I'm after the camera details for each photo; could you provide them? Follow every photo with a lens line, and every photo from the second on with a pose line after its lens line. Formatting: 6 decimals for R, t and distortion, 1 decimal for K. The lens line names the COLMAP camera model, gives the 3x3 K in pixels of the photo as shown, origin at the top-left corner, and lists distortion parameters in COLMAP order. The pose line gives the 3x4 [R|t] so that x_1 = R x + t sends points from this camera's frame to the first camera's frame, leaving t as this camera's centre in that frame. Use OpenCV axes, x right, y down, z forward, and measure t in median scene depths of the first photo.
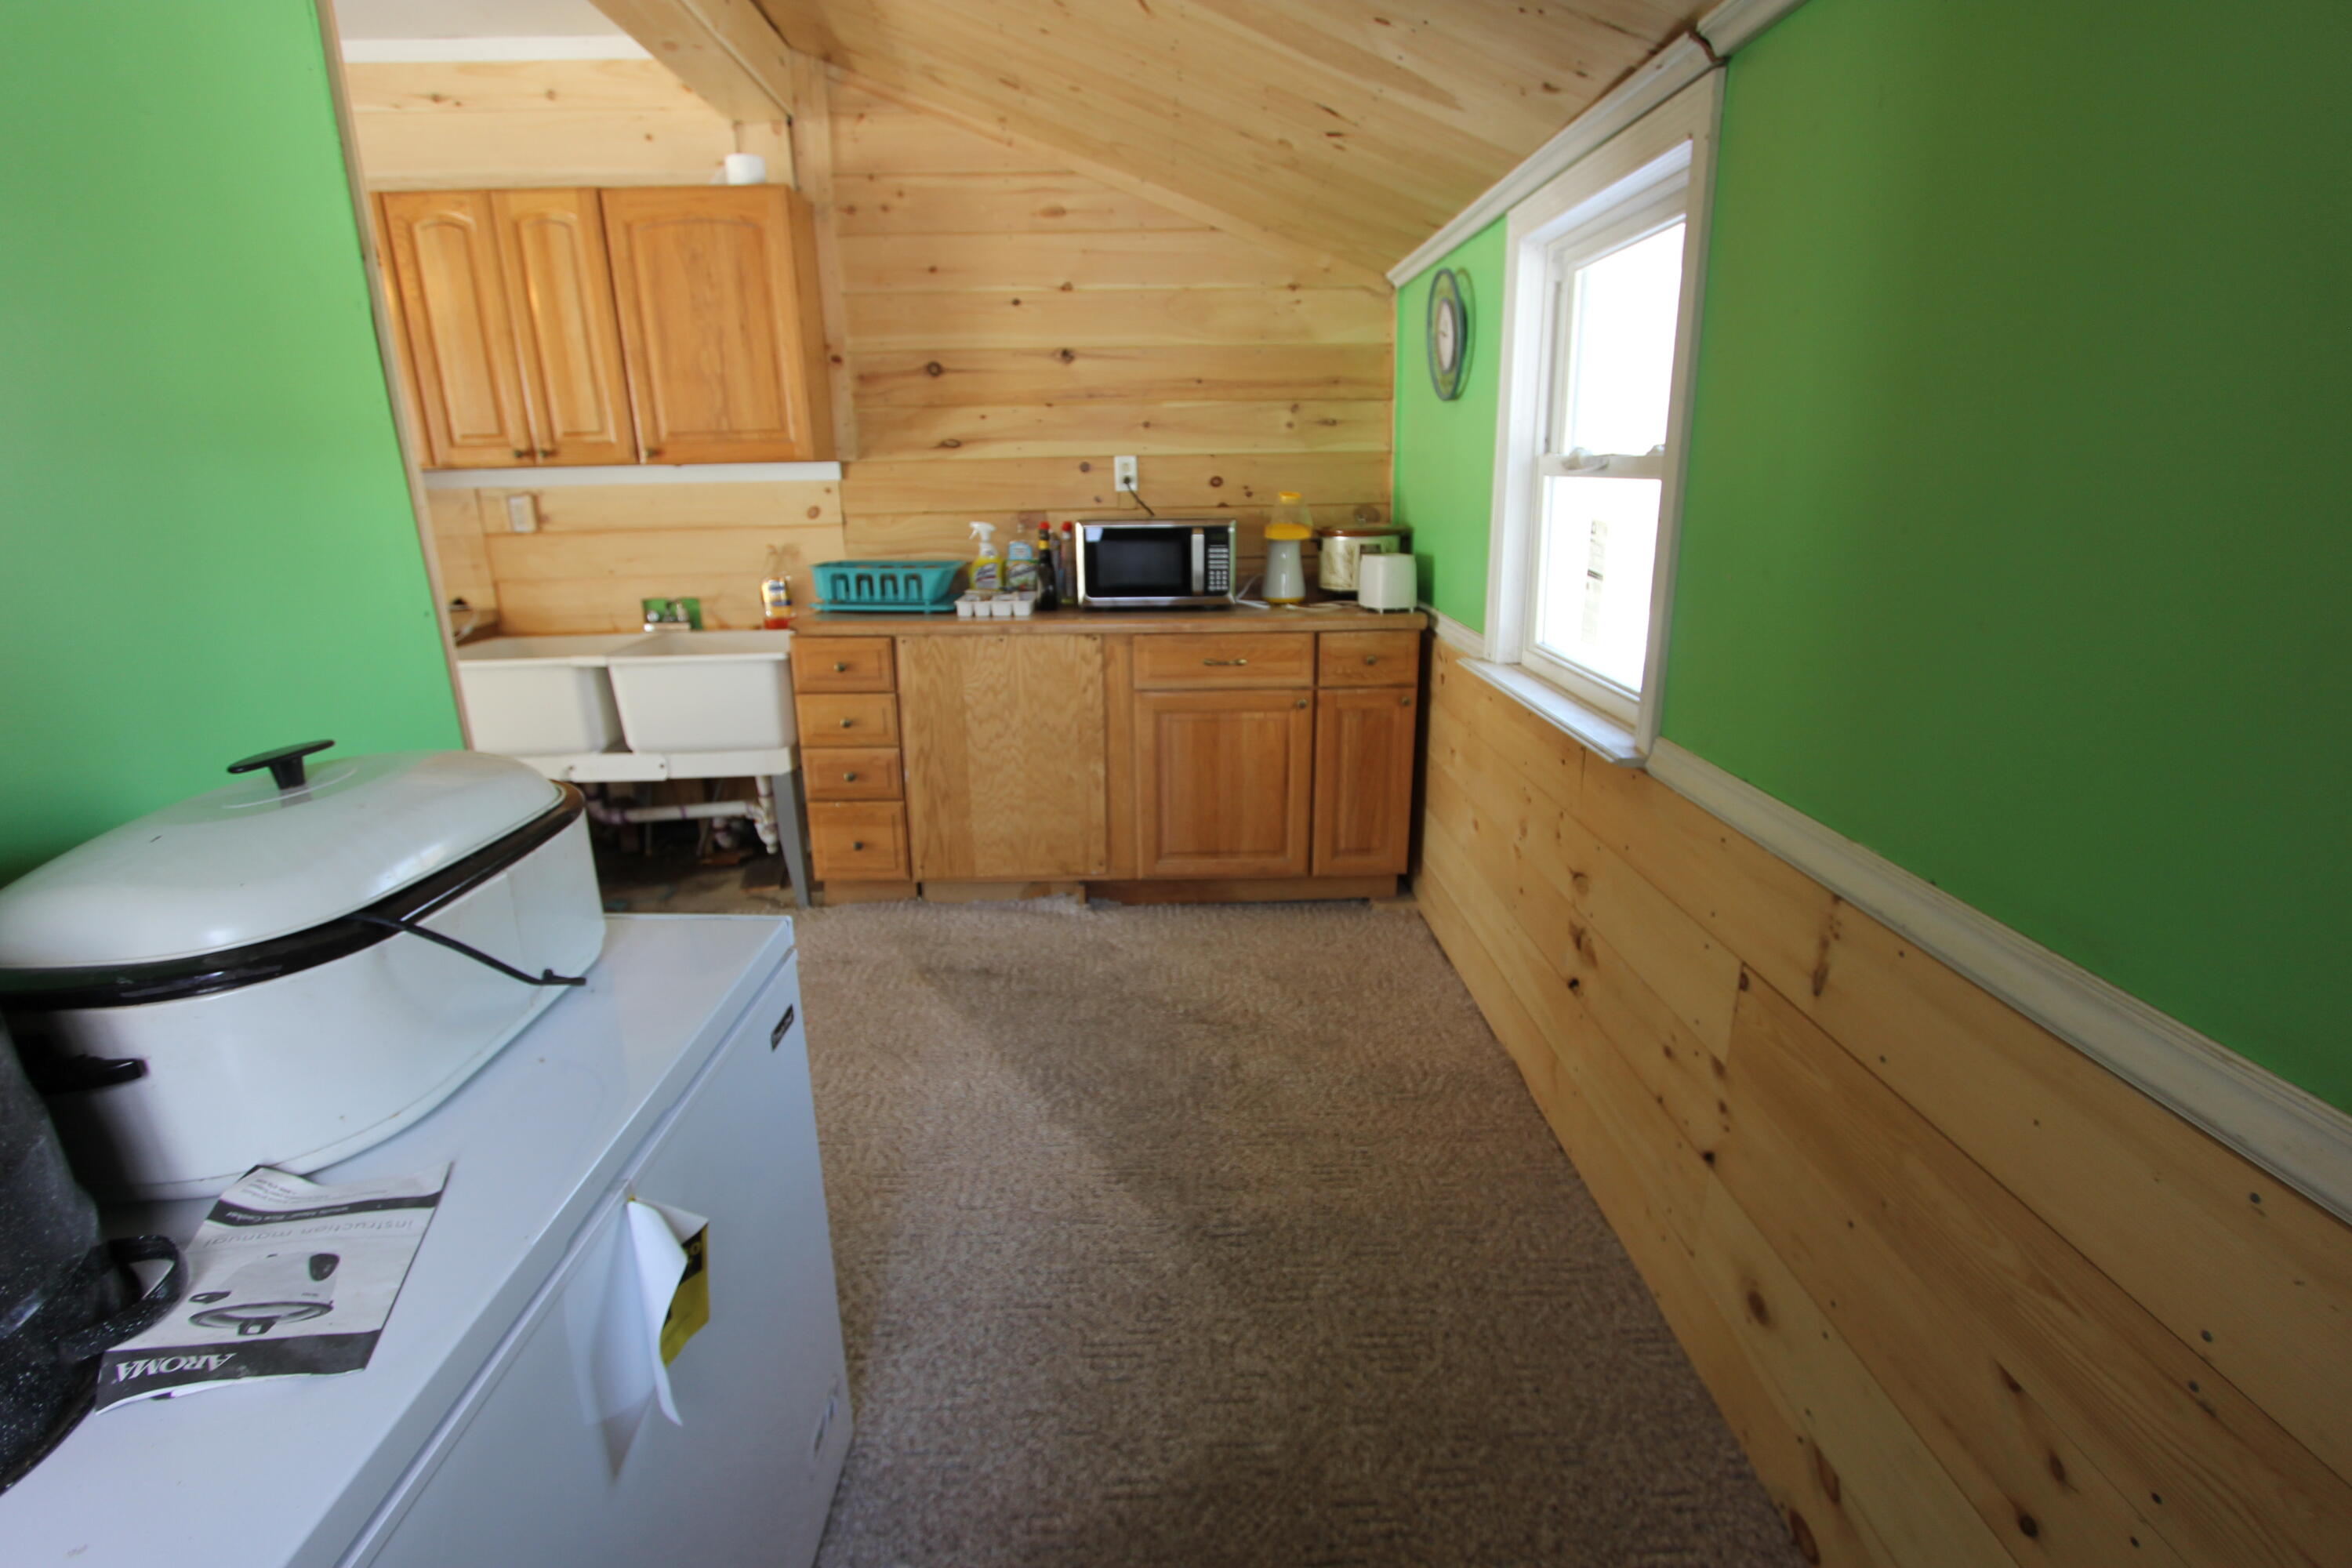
lens RADIAL K [[1079.3, 0, 1174.9], [0, 1079.3, 795.9], [0, 0, 1]] dist [-0.023806, 0.005976]
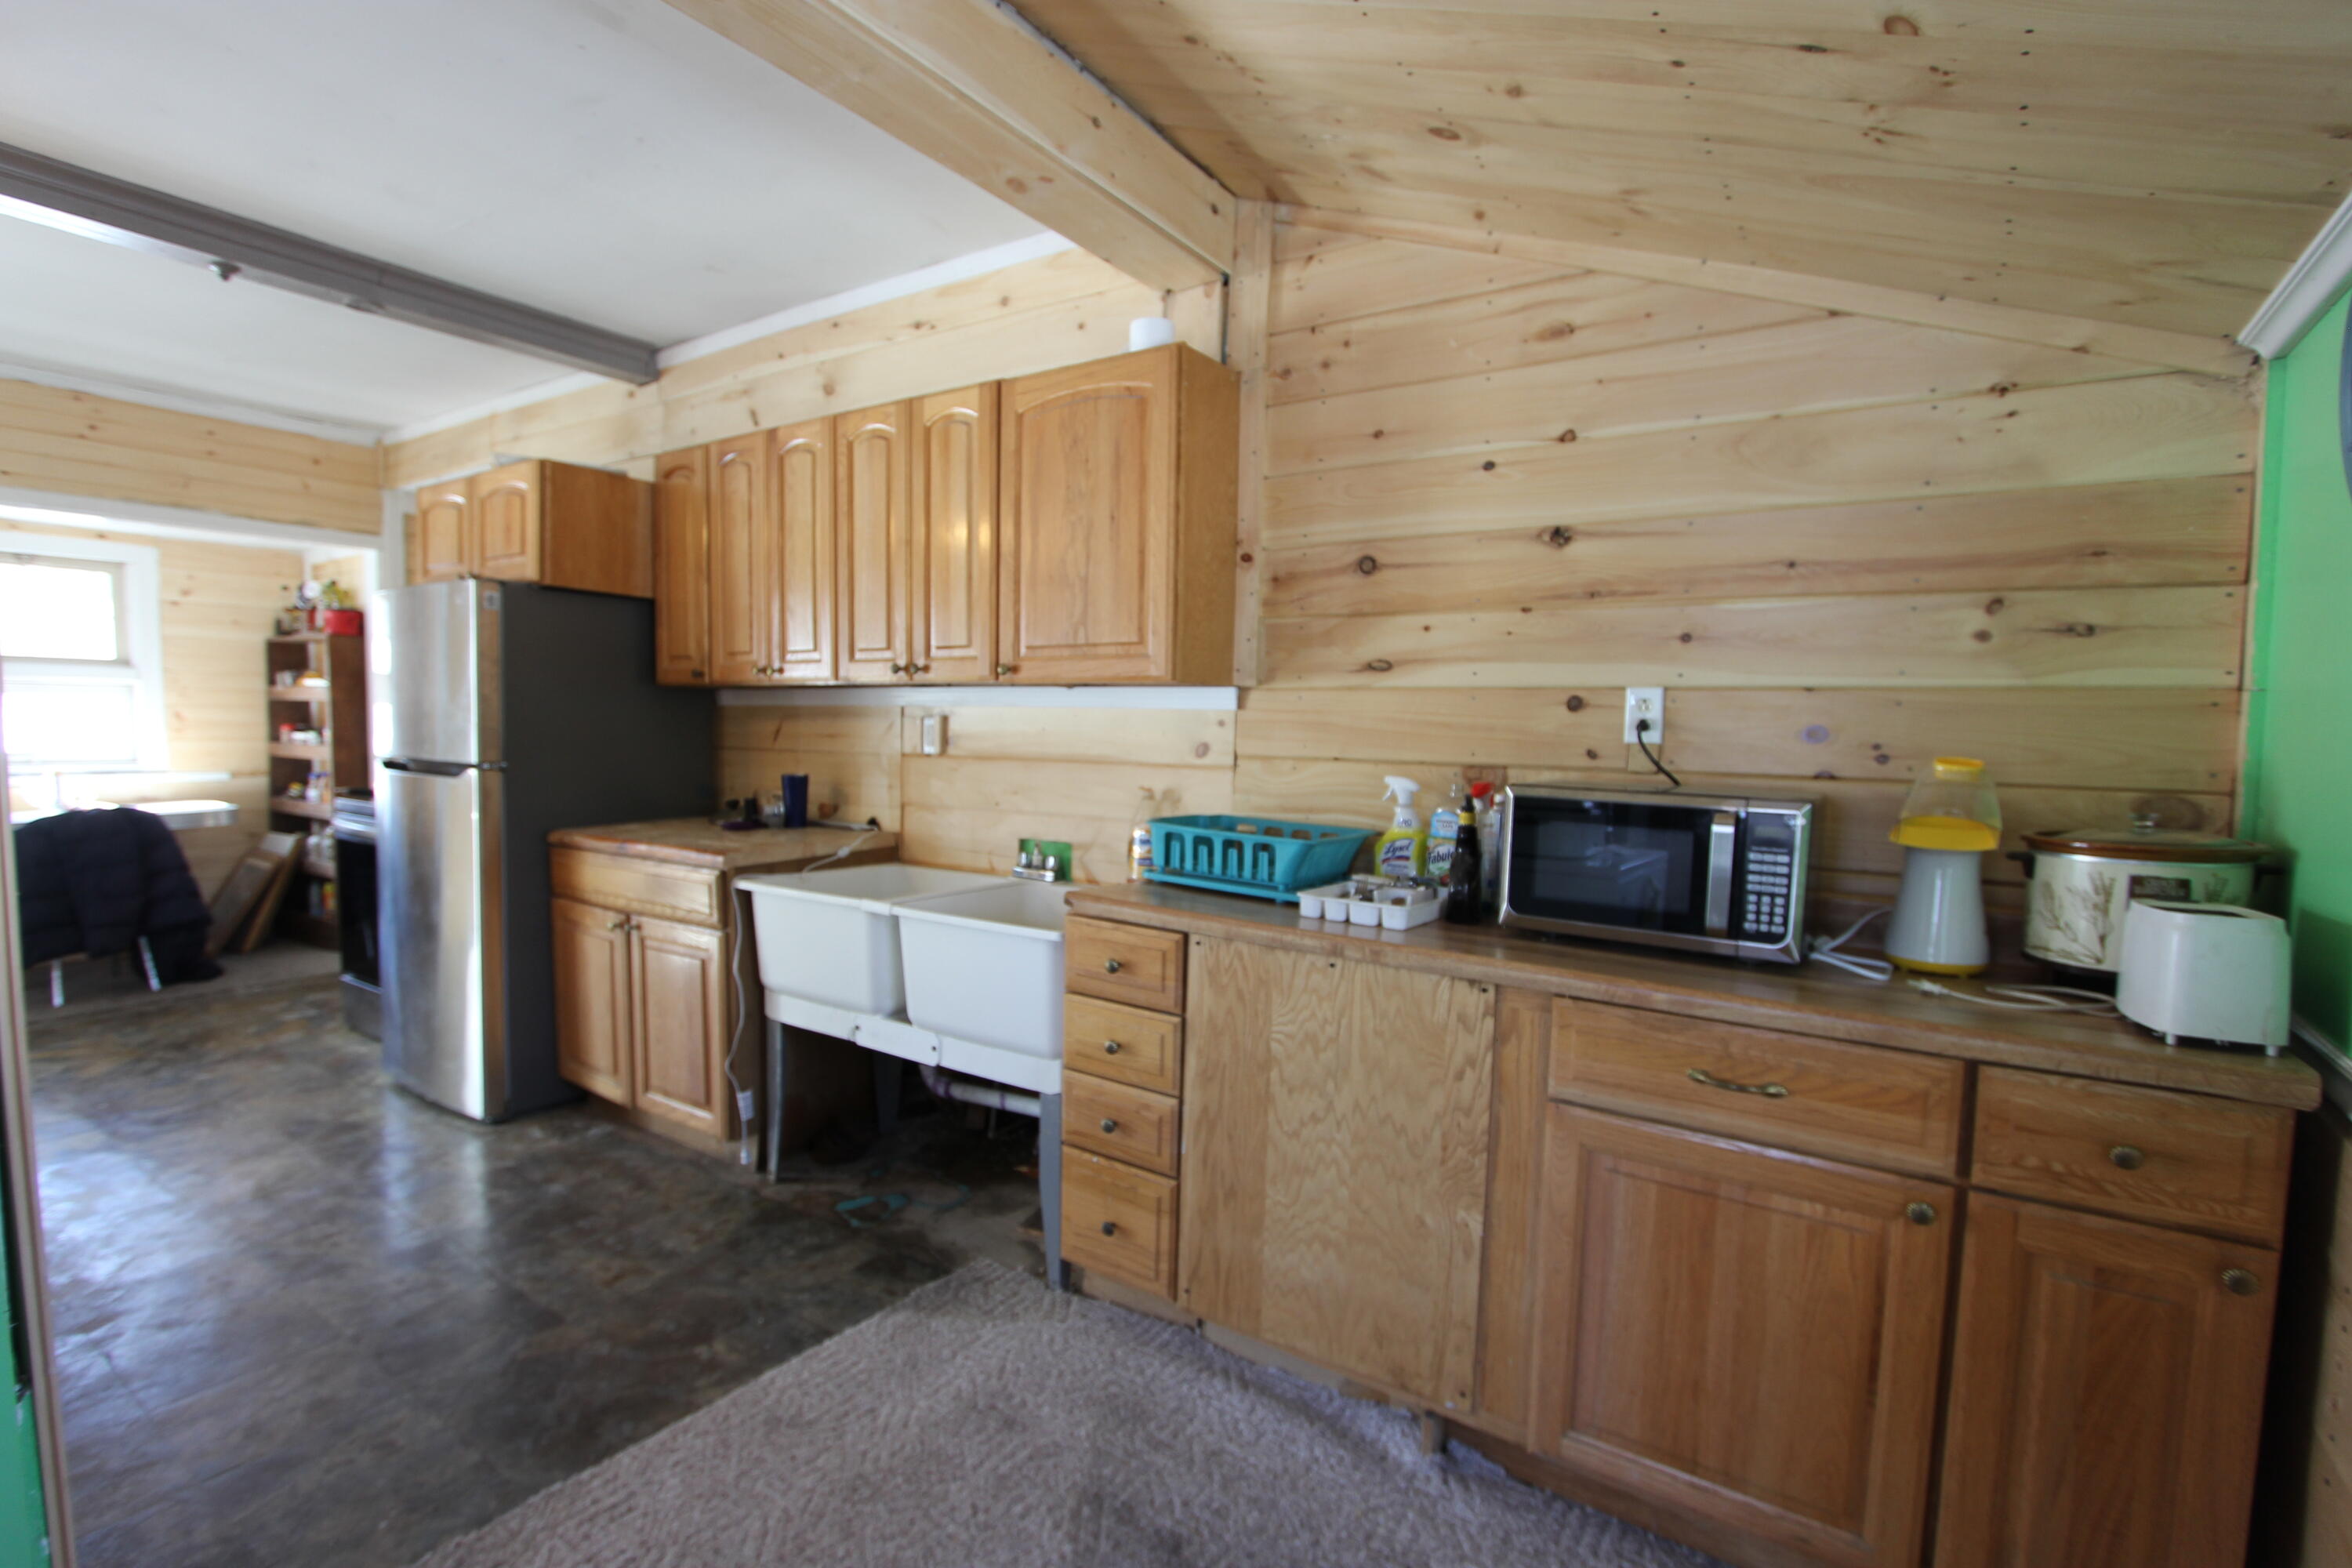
lens RADIAL K [[1079.3, 0, 1174.9], [0, 1079.3, 795.9], [0, 0, 1]] dist [-0.023806, 0.005976]
pose [[0.800935, 0.073215, -0.594259, 0.116550], [-0.203289, 0.966792, -0.154878, -0.117932], [0.563185, 0.244853, 0.789221, 0.421540]]
